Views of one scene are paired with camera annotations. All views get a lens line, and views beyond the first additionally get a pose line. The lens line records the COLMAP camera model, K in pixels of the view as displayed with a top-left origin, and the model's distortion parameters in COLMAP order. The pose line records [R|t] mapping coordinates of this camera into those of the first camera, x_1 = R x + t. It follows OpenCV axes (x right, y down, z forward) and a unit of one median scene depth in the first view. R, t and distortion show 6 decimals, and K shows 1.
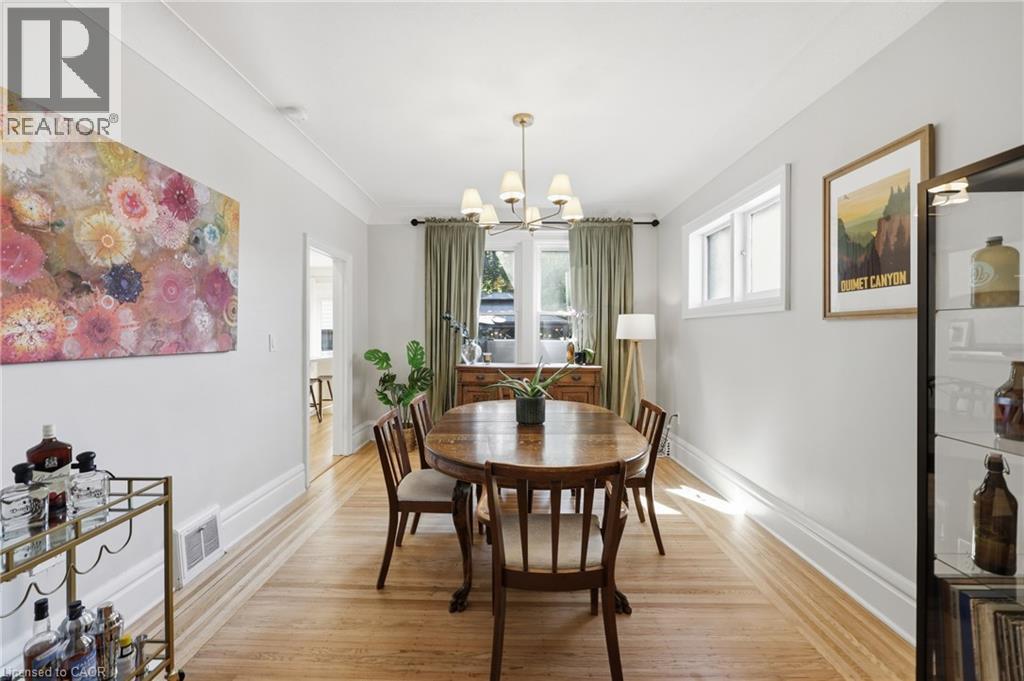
lens RADIAL K [[417.9, 0, 505.6], [0, 417.9, 334.2], [0, 0, 1]] dist [-0.002046, -0.000121]
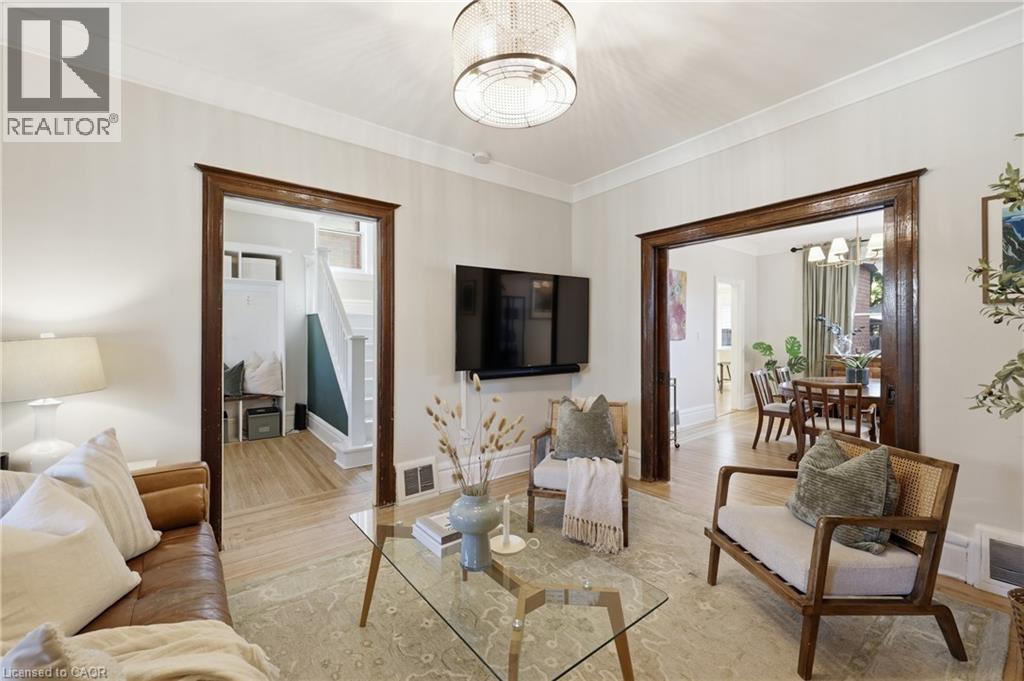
lens RADIAL K [[417.9, 0, 509.1], [0, 417.9, 336.4], [0, 0, 1]] dist [-0.002046, -0.000121]
pose [[0.636535, 0.003665, -0.771239, 0.248317], [0.001708, 0.999980, 0.006162, 0.004296], [0.771246, -0.005240, 0.636516, -0.600420]]
